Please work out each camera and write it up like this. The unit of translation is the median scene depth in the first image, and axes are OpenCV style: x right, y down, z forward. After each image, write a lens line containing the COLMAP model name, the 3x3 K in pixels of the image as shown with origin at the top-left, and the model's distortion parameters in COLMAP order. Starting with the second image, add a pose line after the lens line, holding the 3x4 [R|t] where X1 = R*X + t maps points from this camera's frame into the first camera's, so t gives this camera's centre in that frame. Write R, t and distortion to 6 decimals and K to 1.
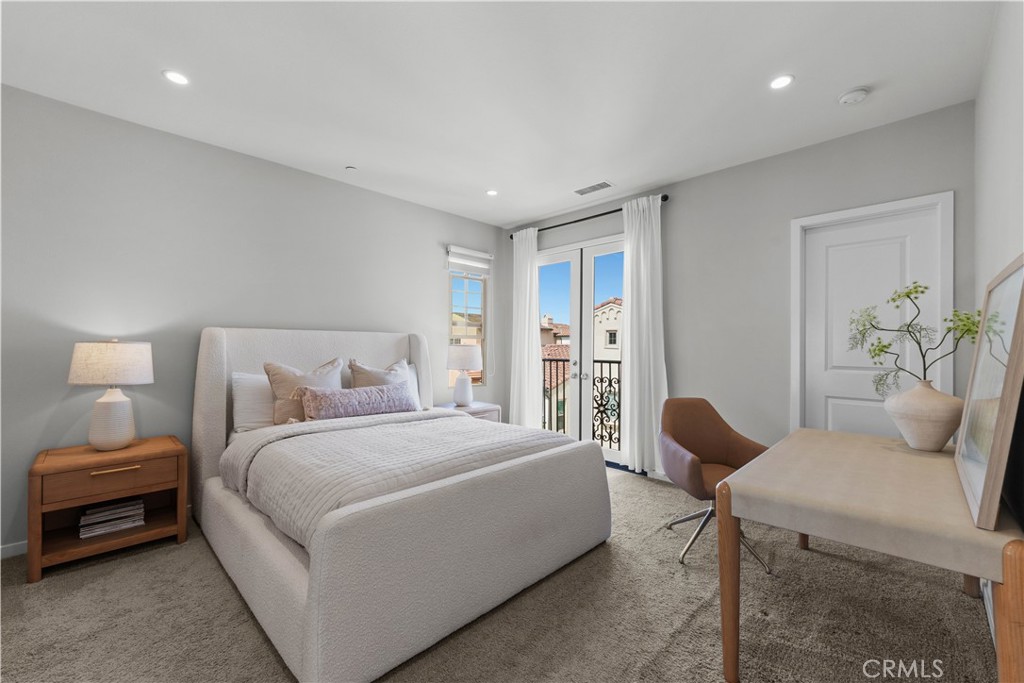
lens RADIAL K [[402.8, 0, 518.8], [0, 402.8, 344.6], [0, 0, 1]] dist [0.002155, -0.000272]
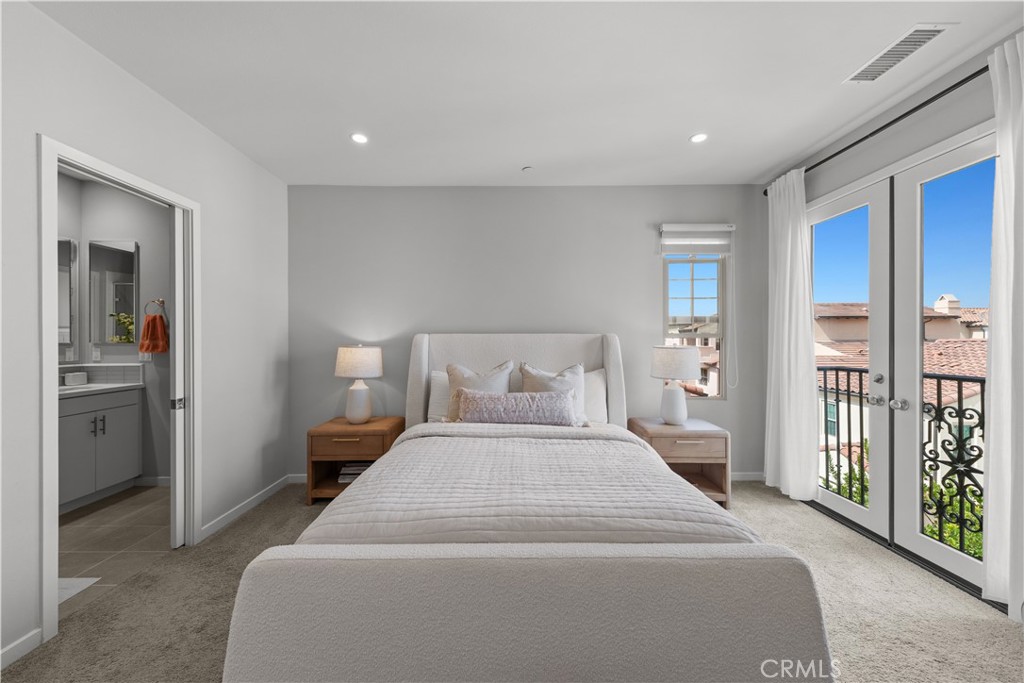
lens RADIAL K [[376.5, 0, 507.2], [0, 376.5, 340.4], [0, 0, 1]] dist [0.010968, -0.002981]
pose [[0.705581, -0.006135, -0.708603, 0.170010], [0.005793, 0.999979, -0.002890, -0.011926], [0.708606, -0.002066, 0.705602, 0.270283]]
